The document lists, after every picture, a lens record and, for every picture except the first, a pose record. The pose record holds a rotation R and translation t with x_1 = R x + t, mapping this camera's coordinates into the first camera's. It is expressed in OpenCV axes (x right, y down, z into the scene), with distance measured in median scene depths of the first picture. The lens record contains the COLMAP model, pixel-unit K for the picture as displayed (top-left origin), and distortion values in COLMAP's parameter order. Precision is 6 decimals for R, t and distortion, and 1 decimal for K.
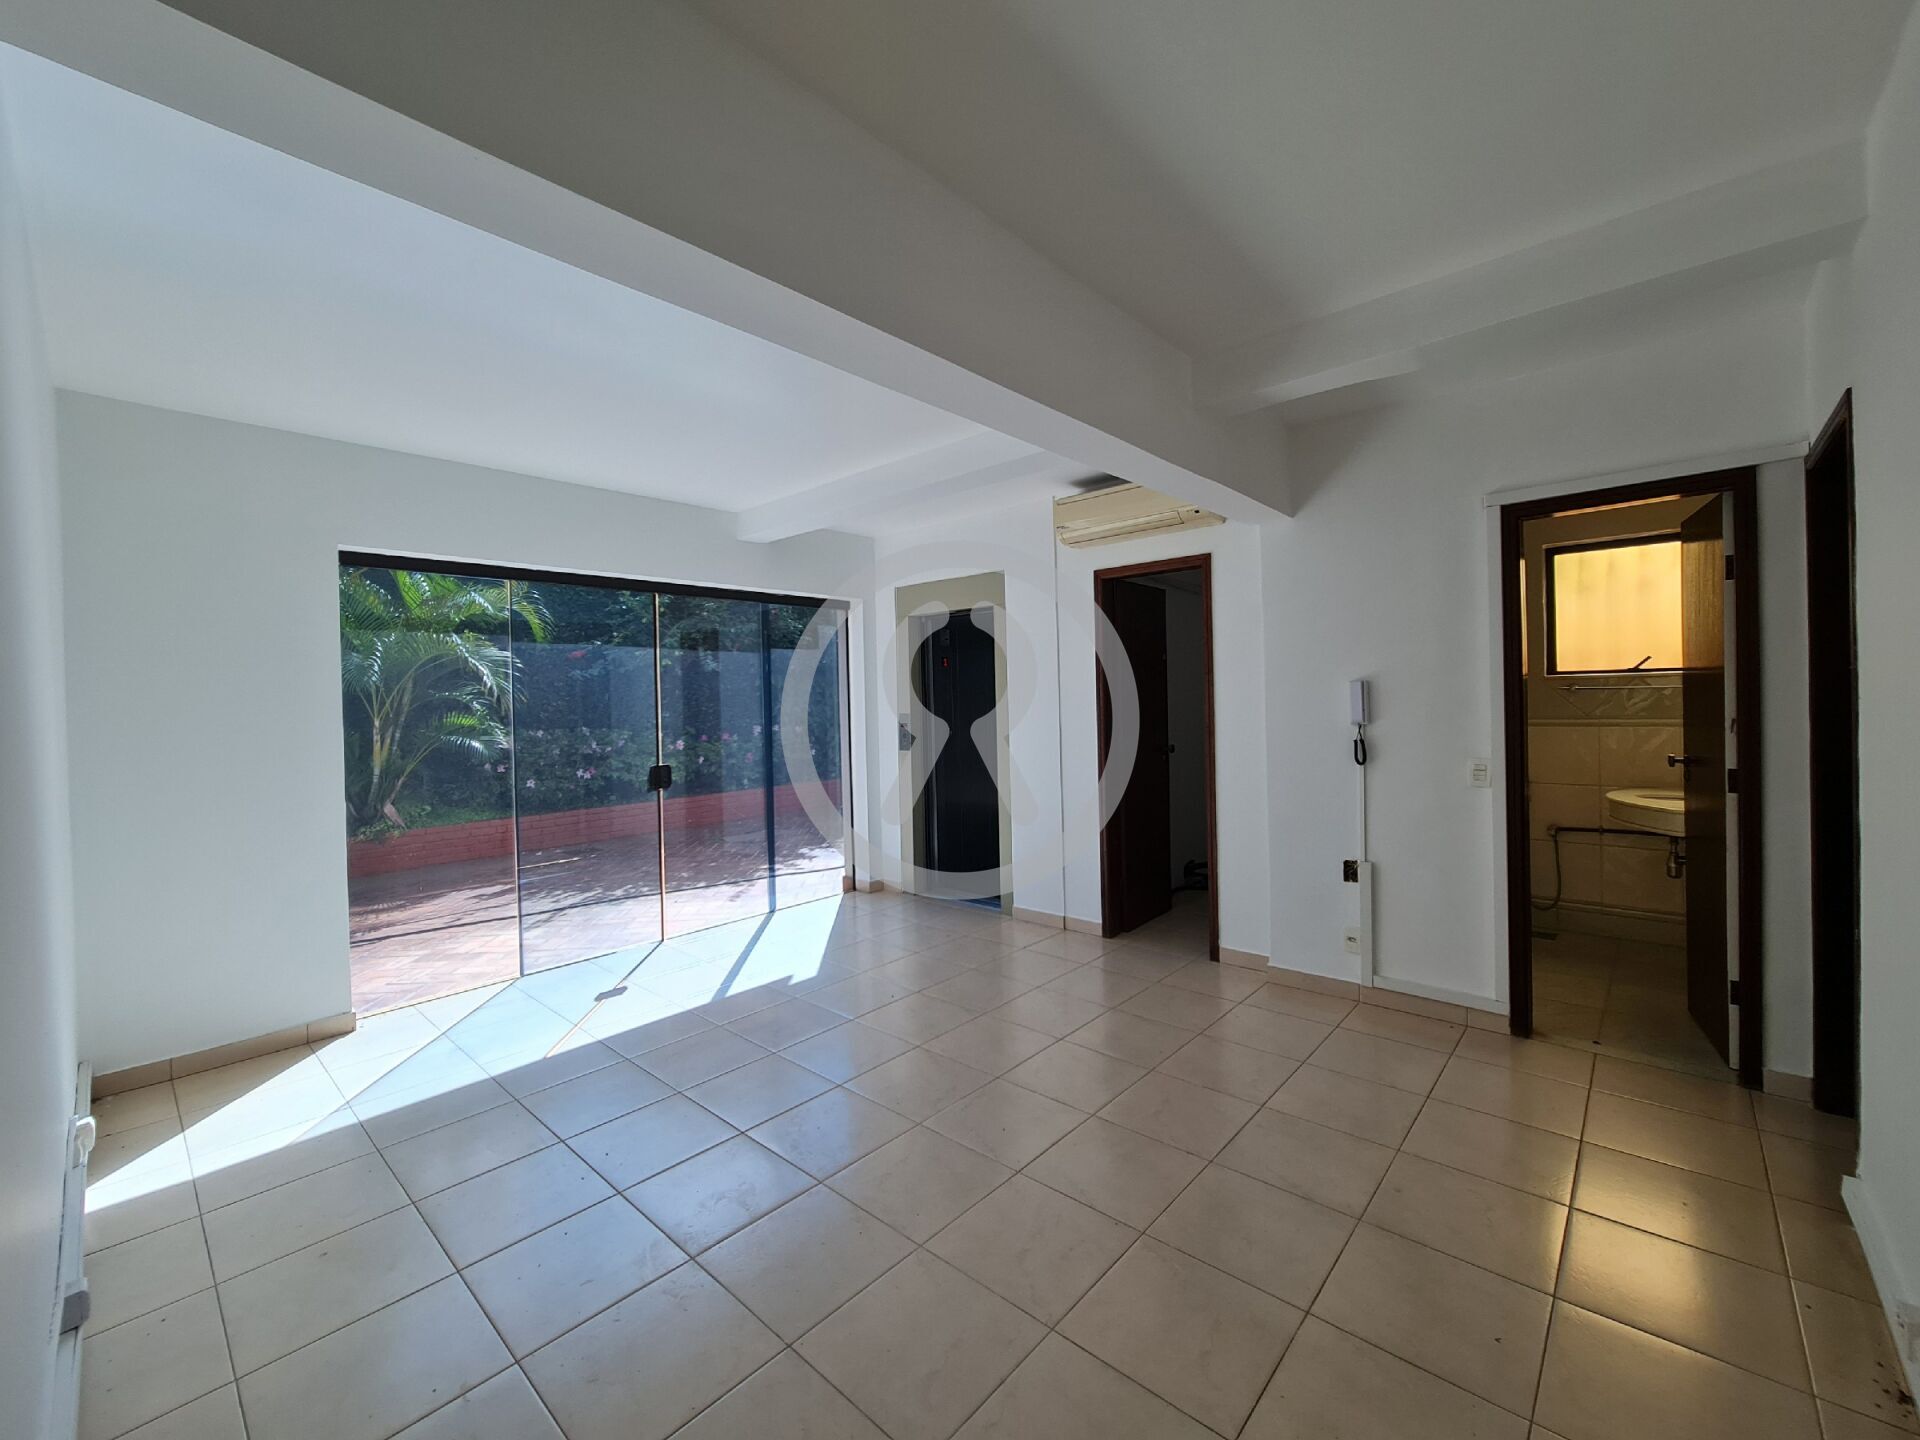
lens RADIAL K [[781.3, 0, 957.1], [0, 781.3, 711.6], [0, 0, 1]] dist [-0.001956, 0.000943]
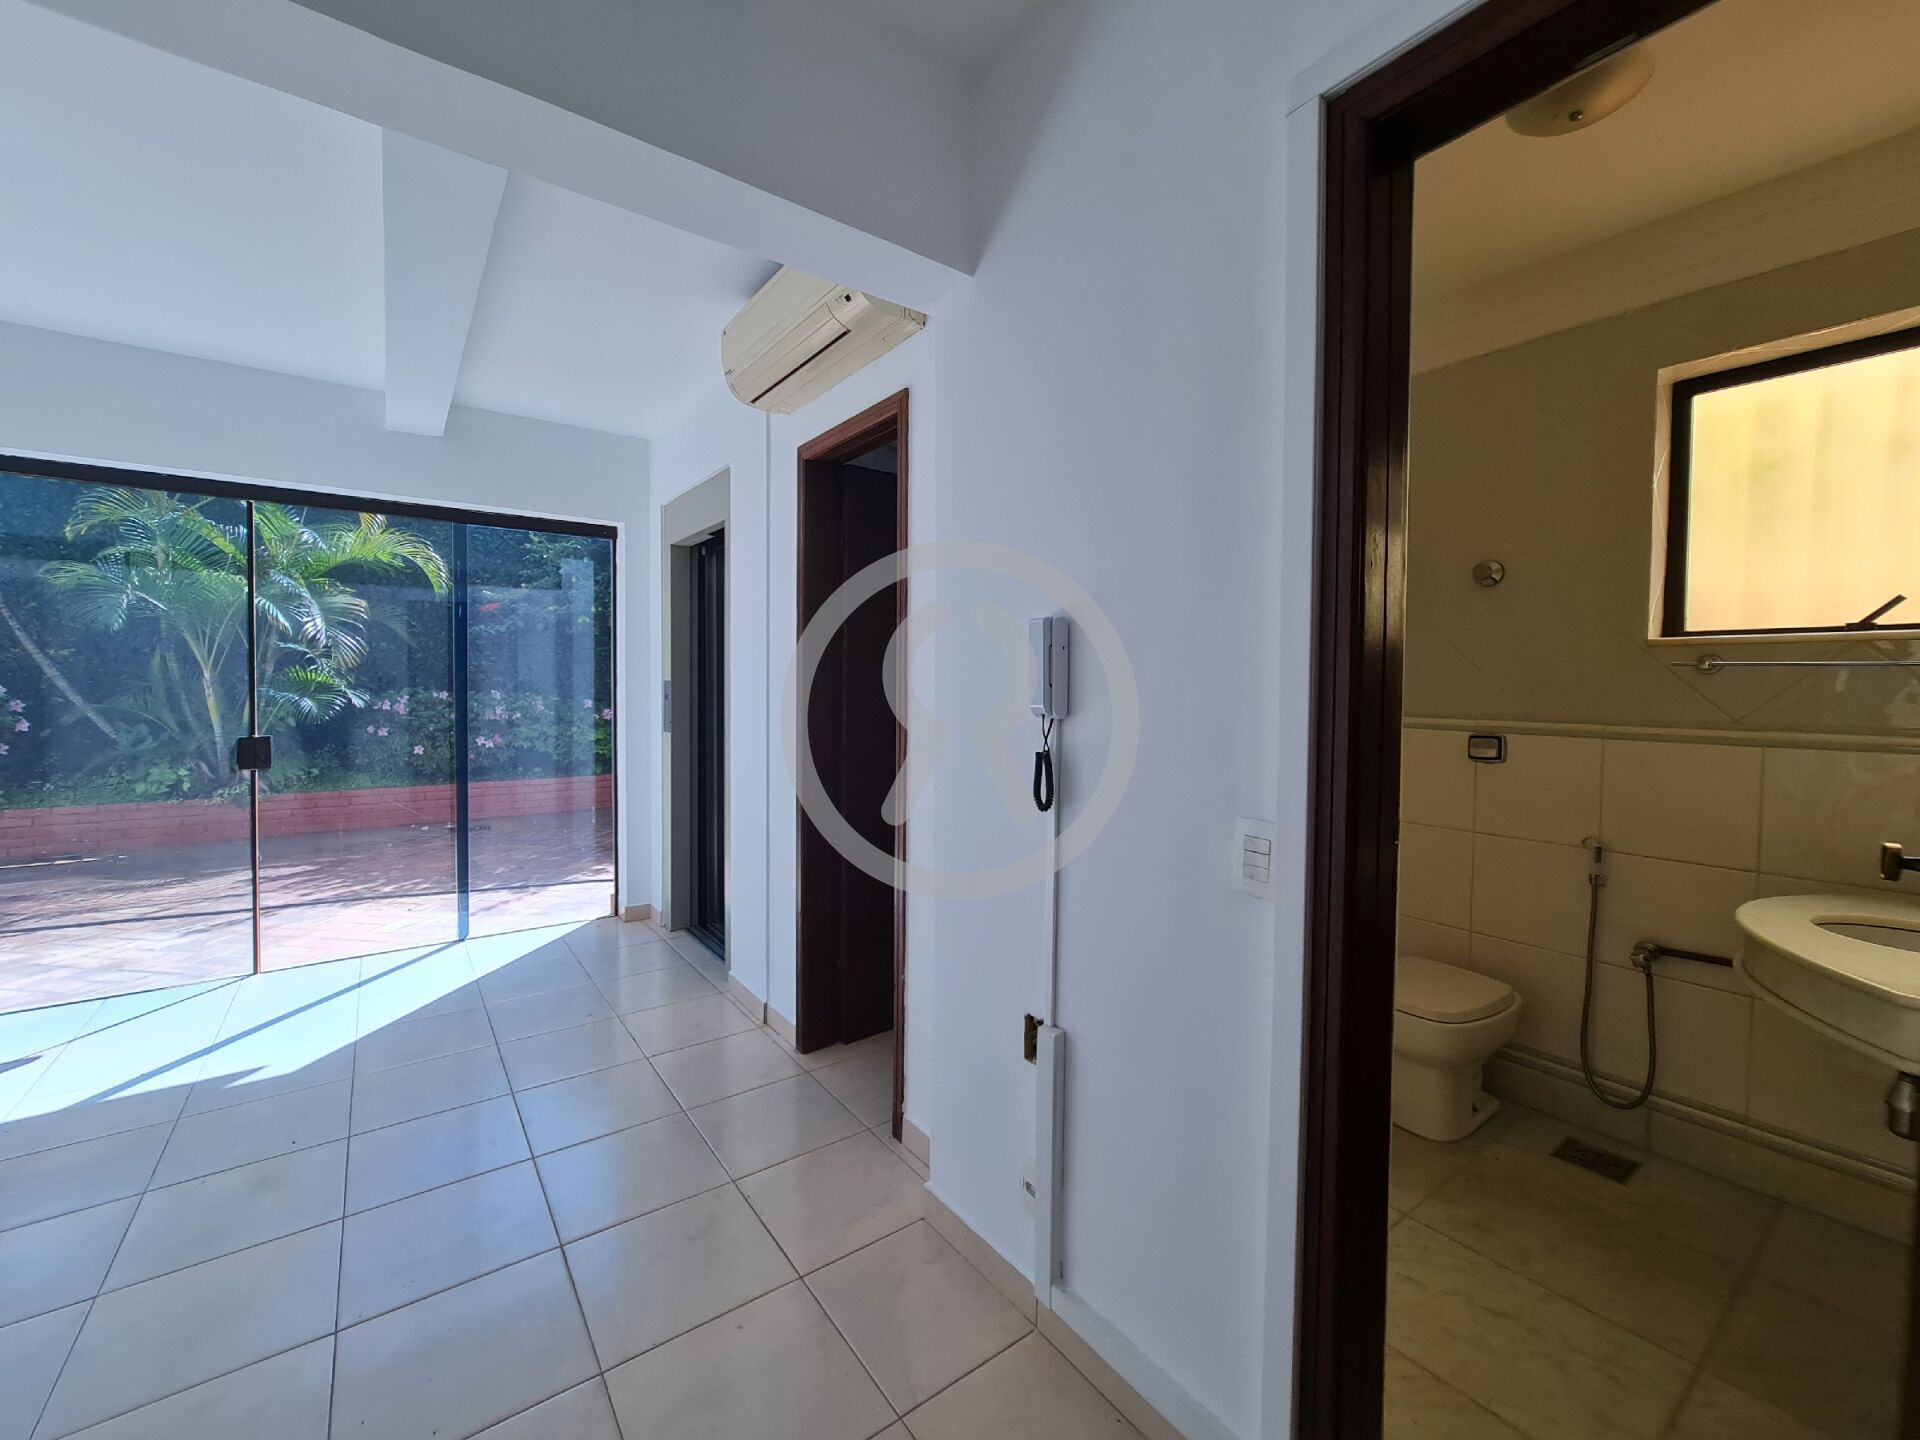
lens RADIAL K [[781.3, 0, 964.4], [0, 781.3, 711.1], [0, 0, 1]] dist [-0.001956, 0.000943]
pose [[0.979951, 0.039627, -0.195258, 0.414801], [-0.034999, 0.999020, 0.027099, 0.001832], [0.196141, -0.019722, 0.980377, 0.417790]]
